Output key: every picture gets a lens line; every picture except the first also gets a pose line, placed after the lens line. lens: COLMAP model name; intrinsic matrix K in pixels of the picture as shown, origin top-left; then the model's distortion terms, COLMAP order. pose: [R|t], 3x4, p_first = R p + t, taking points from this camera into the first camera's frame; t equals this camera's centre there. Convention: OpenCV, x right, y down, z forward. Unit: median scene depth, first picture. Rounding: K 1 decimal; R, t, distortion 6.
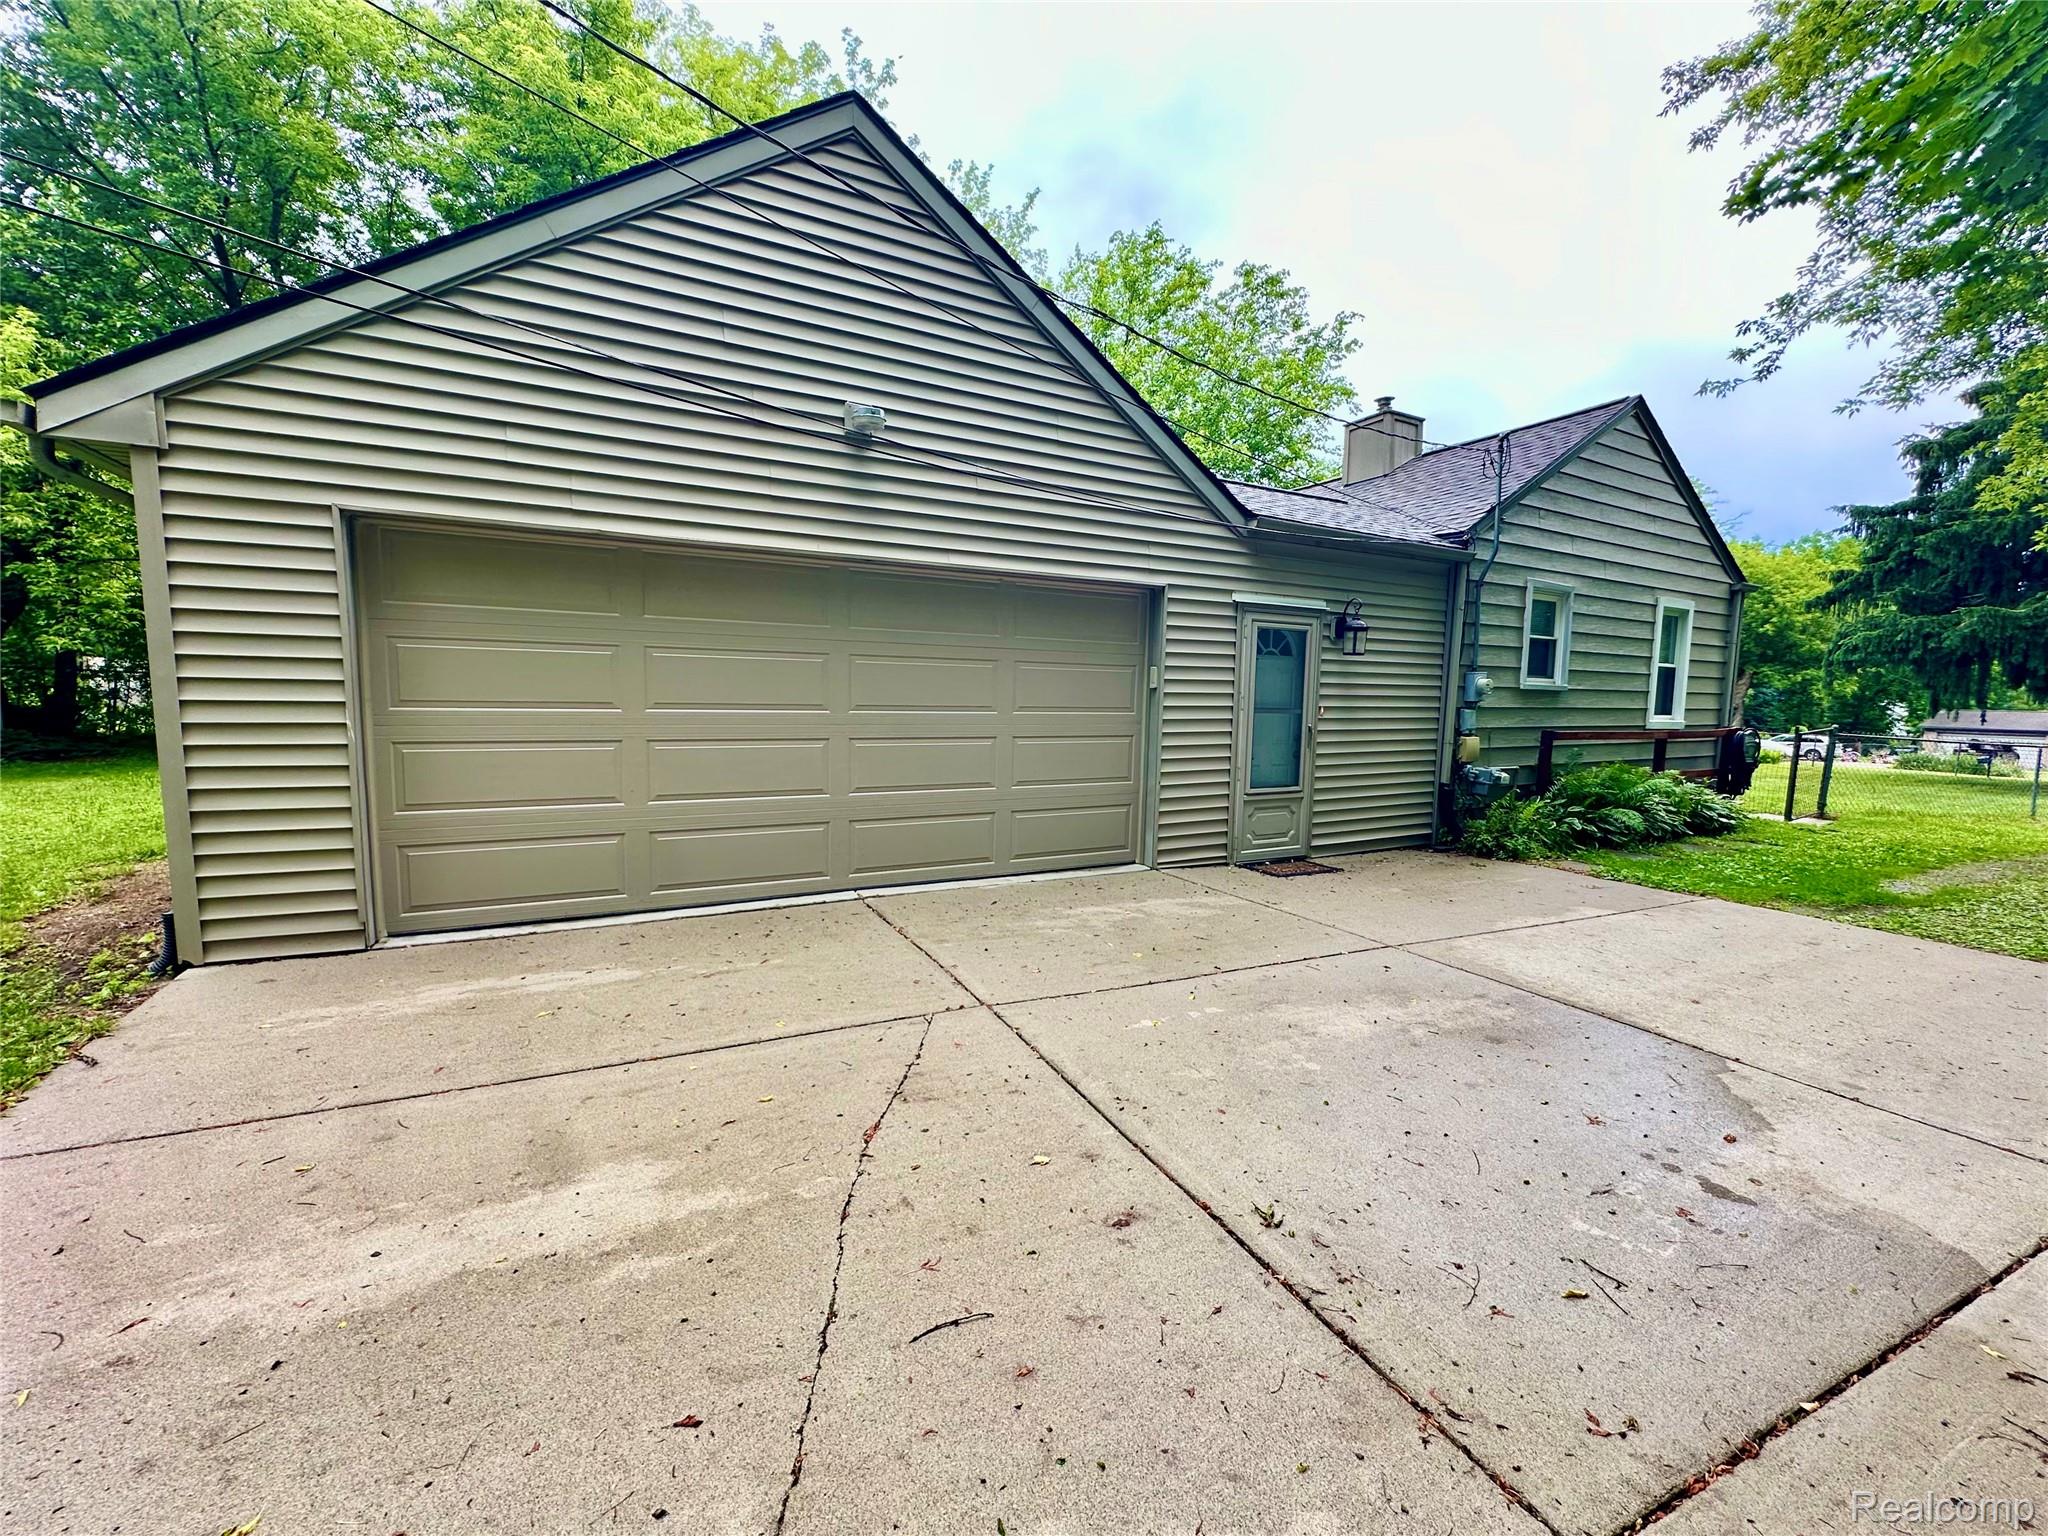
lens RADIAL K [[821.5, 0, 1024.0], [0, 821.5, 768.0], [0, 0, 1]] dist [-0.004214, 0.000402]
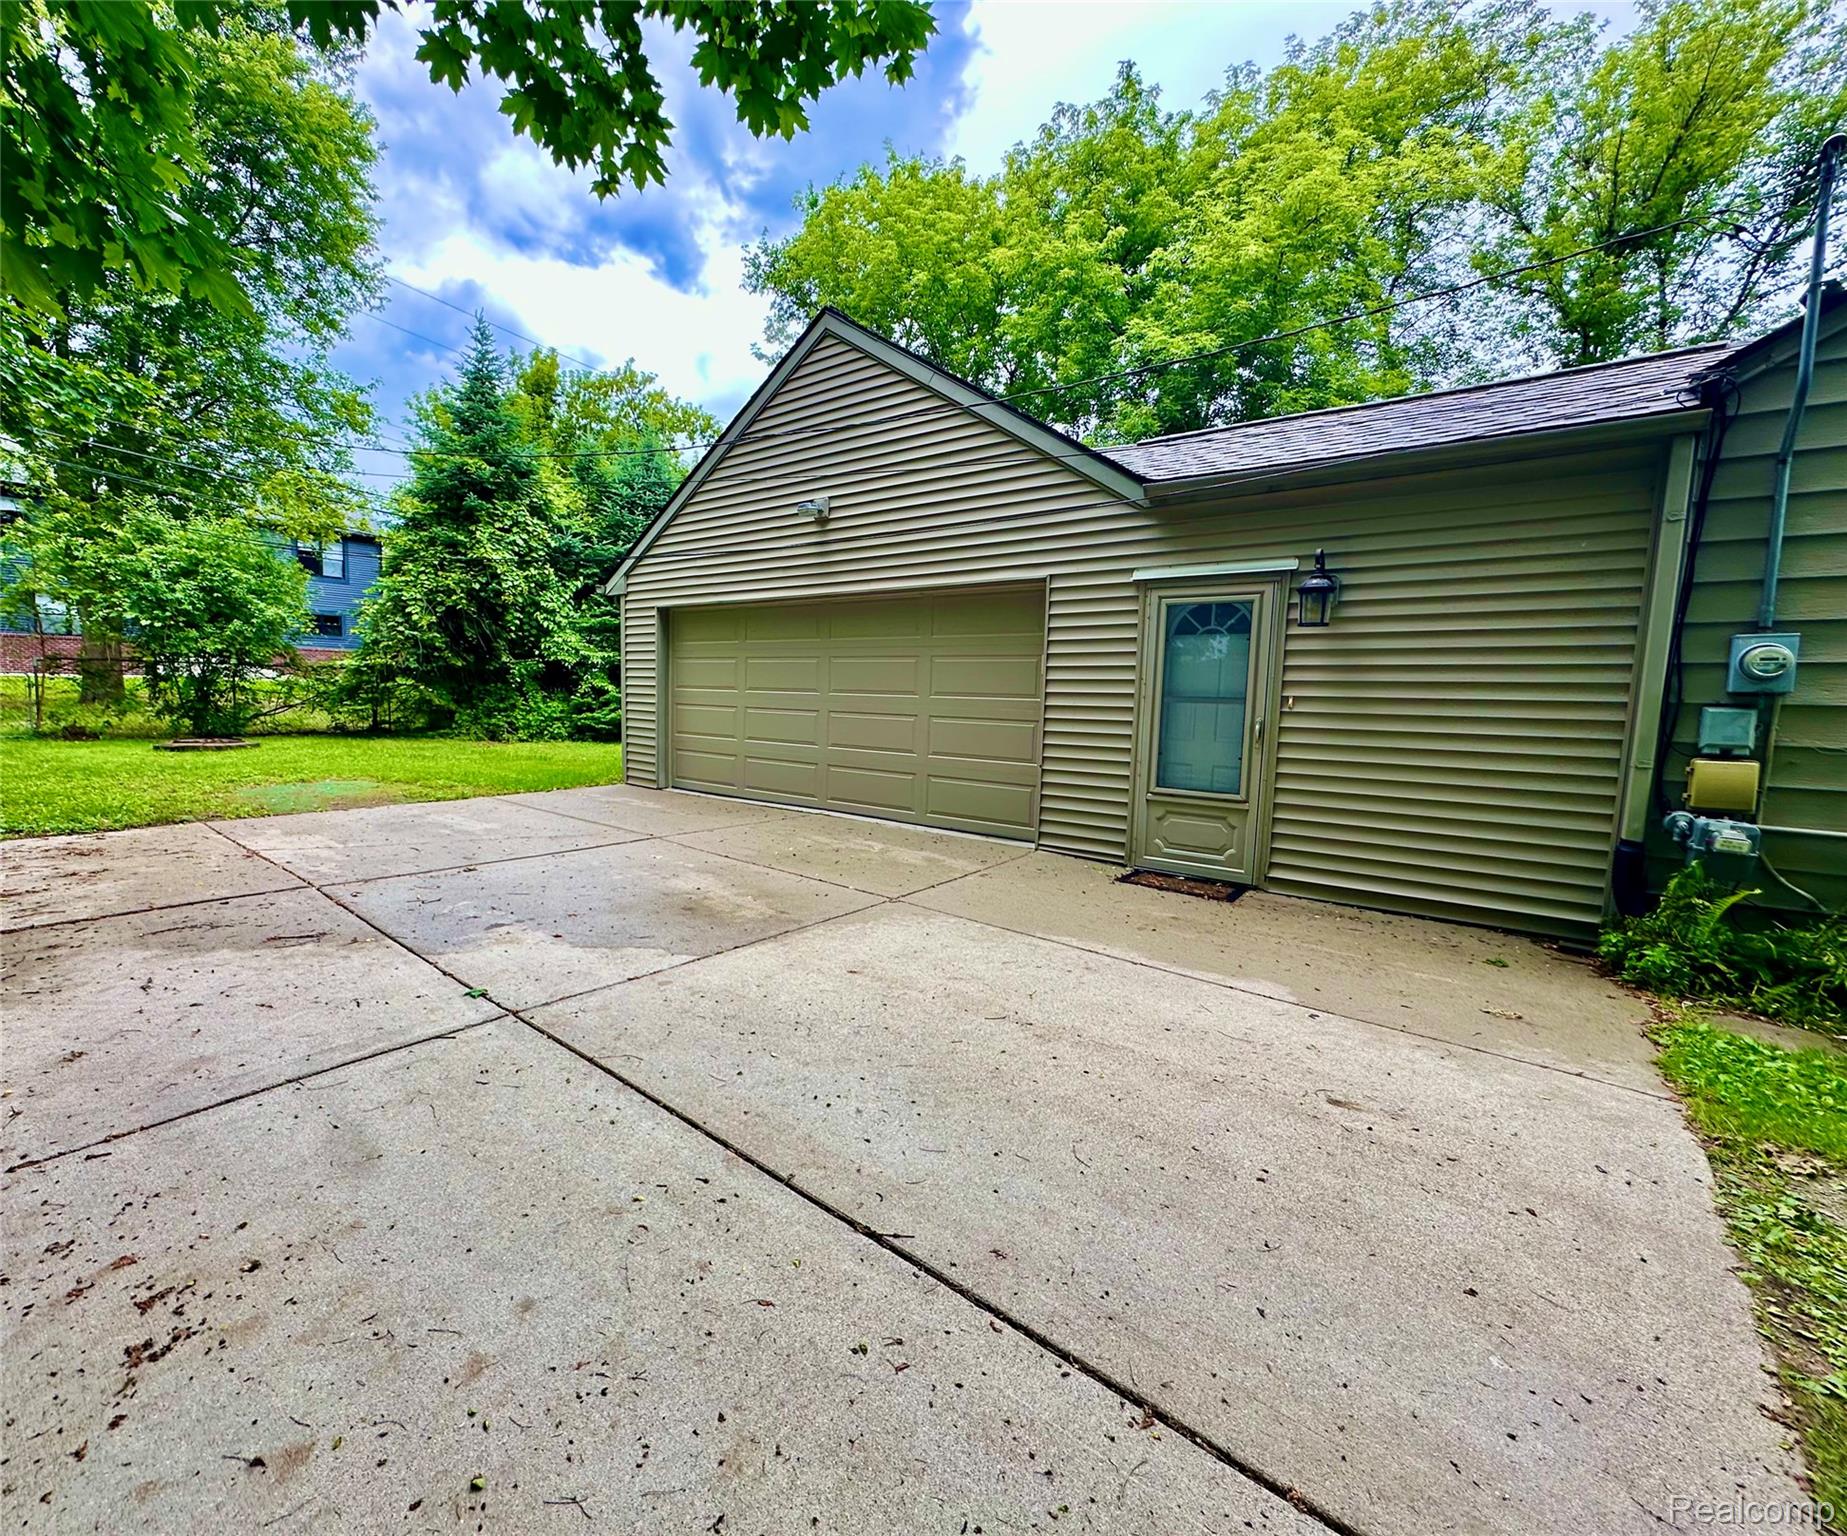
lens RADIAL K [[813.7, 0, 810.2], [0, 813.7, 767.3], [0, 0, 1]] dist [-0.000450, 0.000241]
pose [[0.359368, 0.079500, -0.929803, 1.288956], [-0.104012, 0.993569, 0.044752, 0.004544], [0.927381, 0.080628, 0.365326, 0.444986]]
